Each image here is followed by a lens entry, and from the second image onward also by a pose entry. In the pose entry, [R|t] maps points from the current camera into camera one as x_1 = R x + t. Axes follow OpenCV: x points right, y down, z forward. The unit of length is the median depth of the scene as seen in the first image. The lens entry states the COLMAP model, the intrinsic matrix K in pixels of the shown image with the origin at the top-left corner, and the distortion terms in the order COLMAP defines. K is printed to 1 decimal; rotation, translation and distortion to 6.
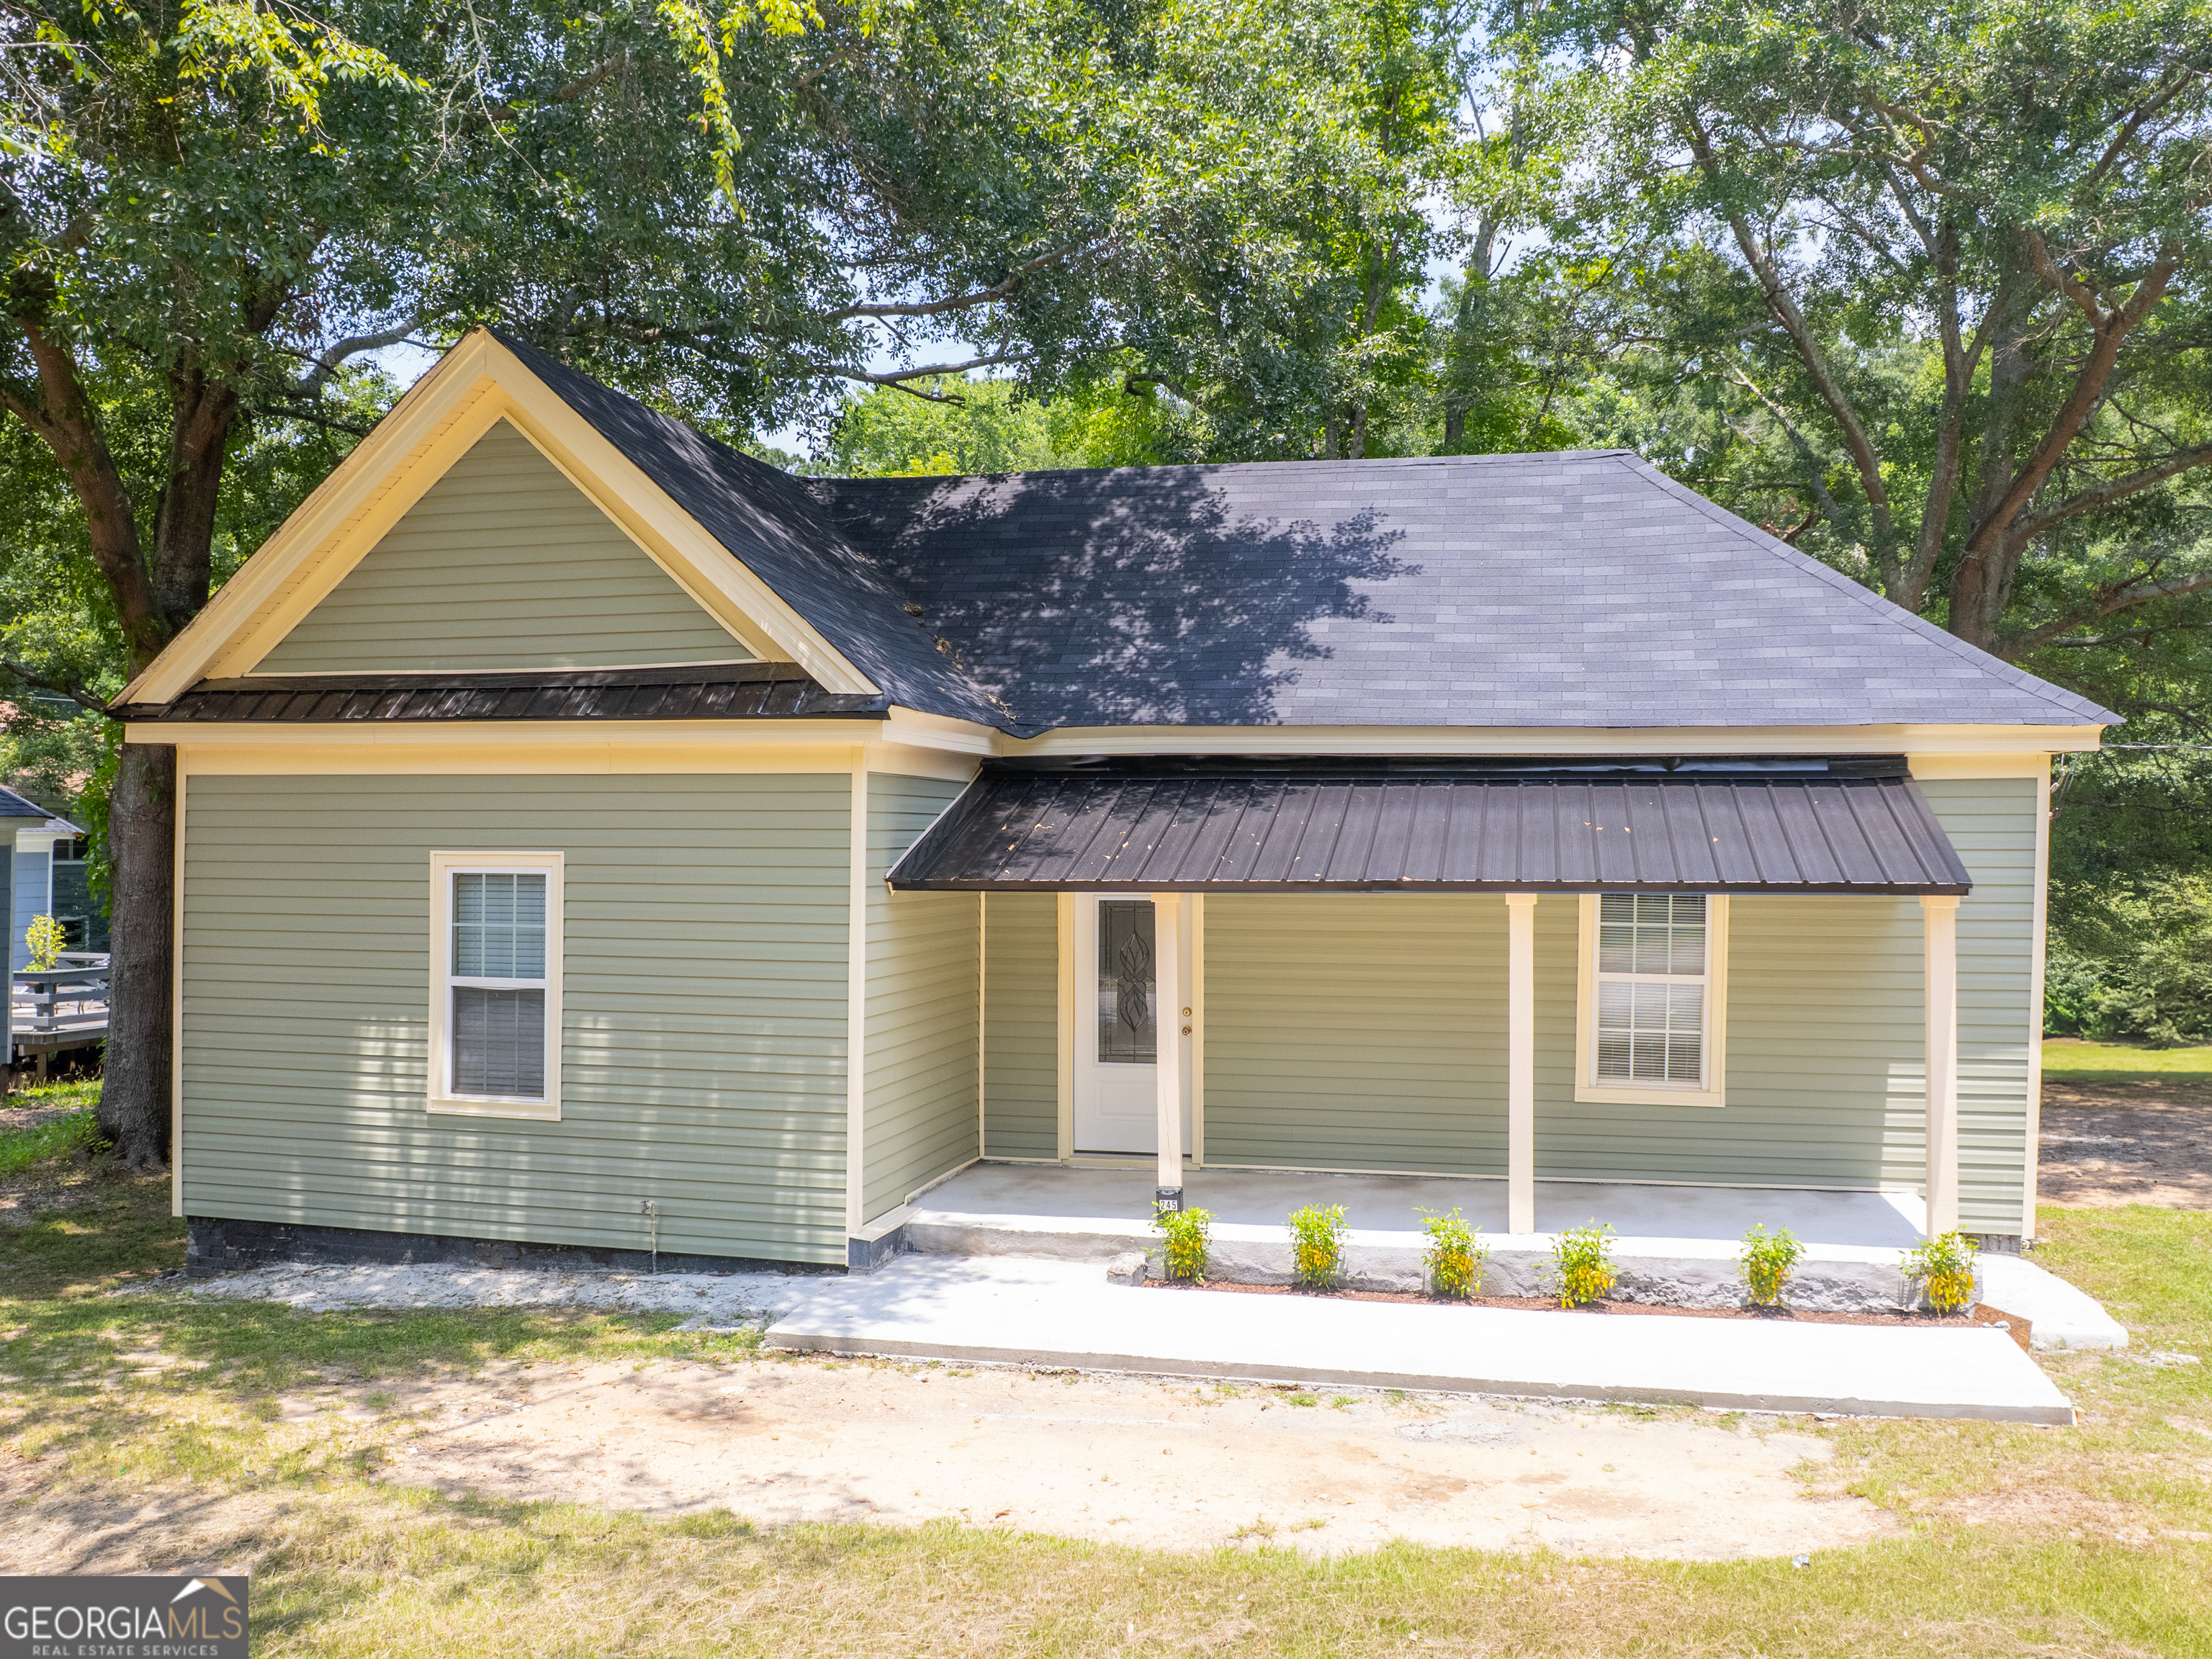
lens RADIAL K [[1452.0, 0, 1105.5], [0, 1452.0, 634.5], [0, 0, 1]] dist [0.000489, -0.017539]
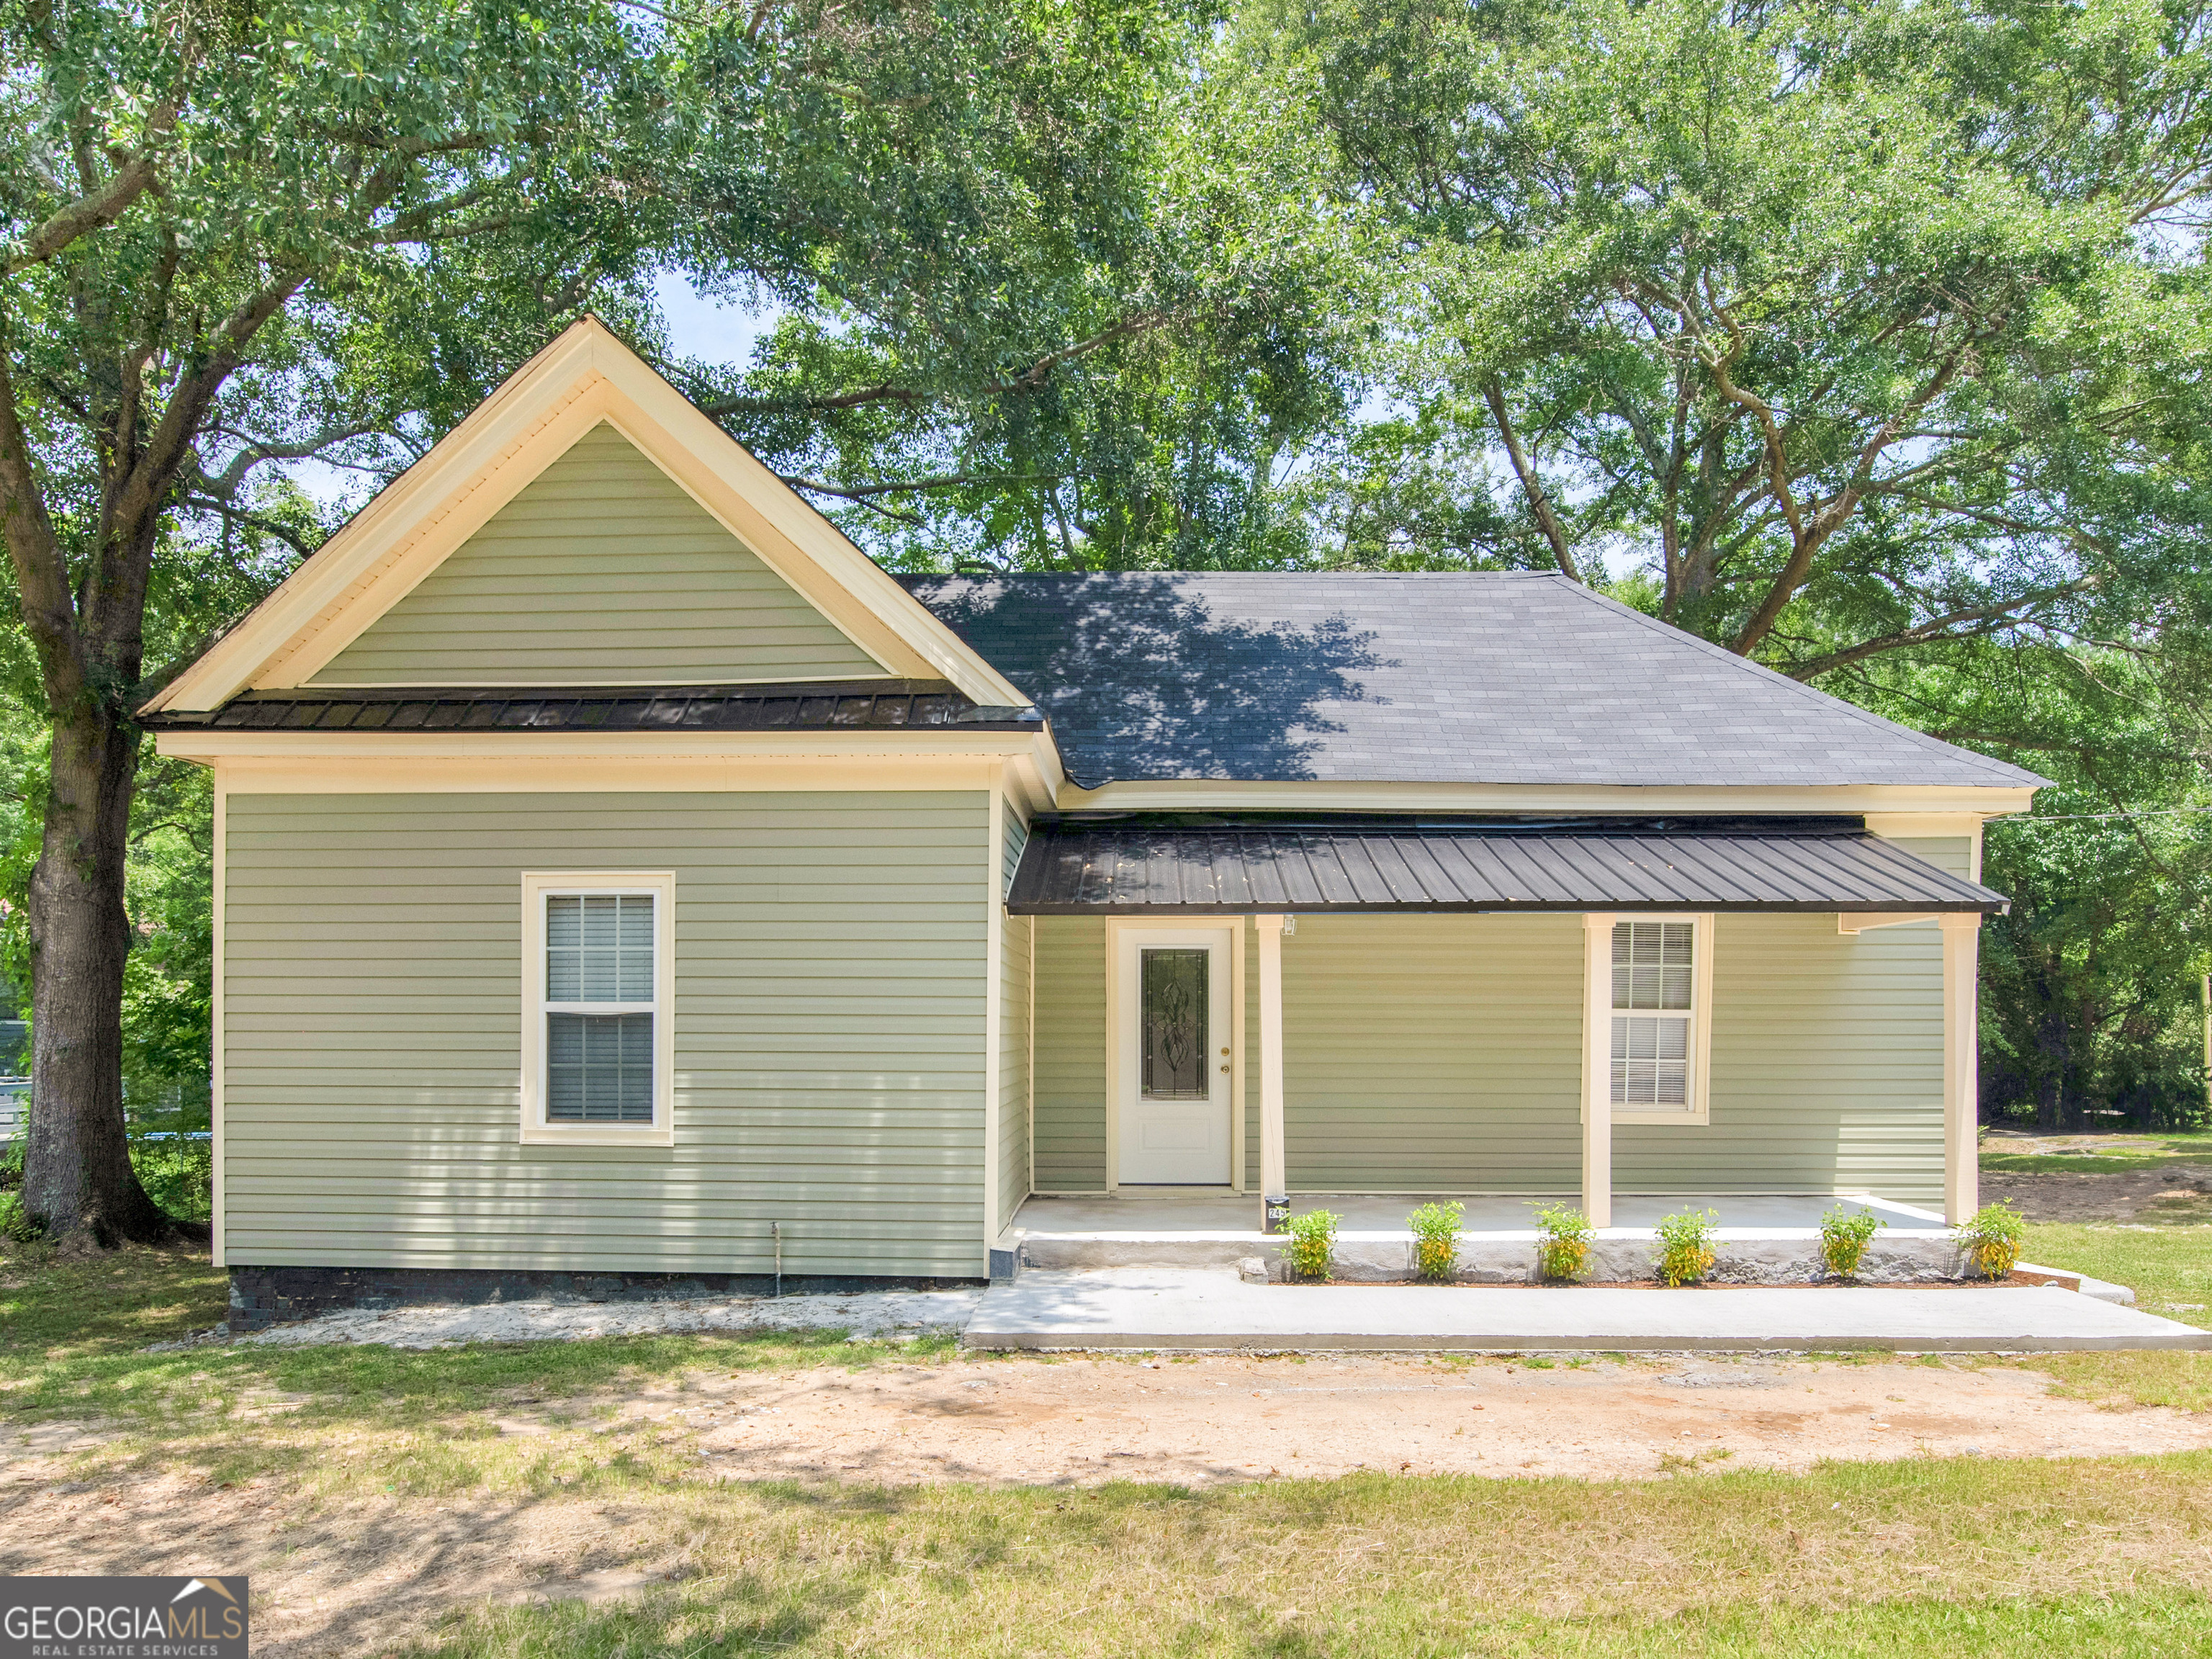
lens RADIAL K [[1216.8, 0, 1004.8], [0, 1216.8, 879.2], [0, 0, 1]] dist [0.001010, -0.001812]
pose [[0.987808, 0.016165, 0.154835, -0.276973], [-0.020319, 0.999474, 0.025285, 0.127875], [-0.154345, -0.028123, 0.987617, 0.163078]]
